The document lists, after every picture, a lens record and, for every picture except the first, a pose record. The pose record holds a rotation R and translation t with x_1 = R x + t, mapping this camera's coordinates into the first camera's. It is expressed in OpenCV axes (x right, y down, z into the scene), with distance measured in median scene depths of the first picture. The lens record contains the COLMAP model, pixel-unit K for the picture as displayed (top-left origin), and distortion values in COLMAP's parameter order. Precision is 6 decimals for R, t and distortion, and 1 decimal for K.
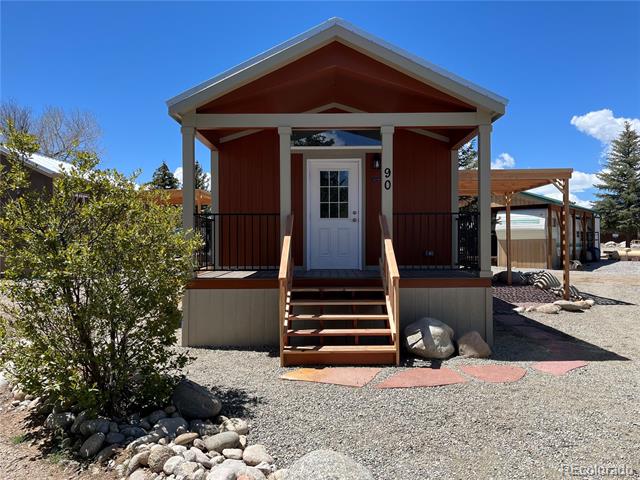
lens RADIAL K [[479.8, 0, 317.5], [0, 479.8, 239.8], [0, 0, 1]] dist [0.031509, -0.014343]
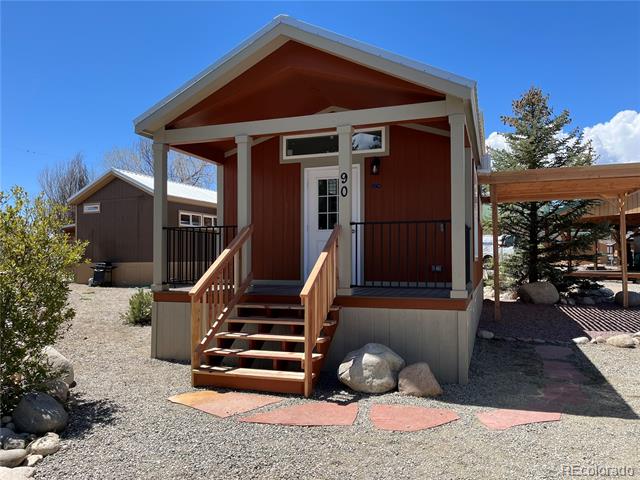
lens RADIAL K [[479.8, 0, 320.2], [0, 479.8, 240.7], [0, 0, 1]] dist [0.031509, -0.014343]
pose [[0.945778, -0.009365, -0.324679, 0.440254], [0.001529, 0.999702, -0.024380, -0.000951], [0.324811, 0.022562, 0.945510, 0.161517]]
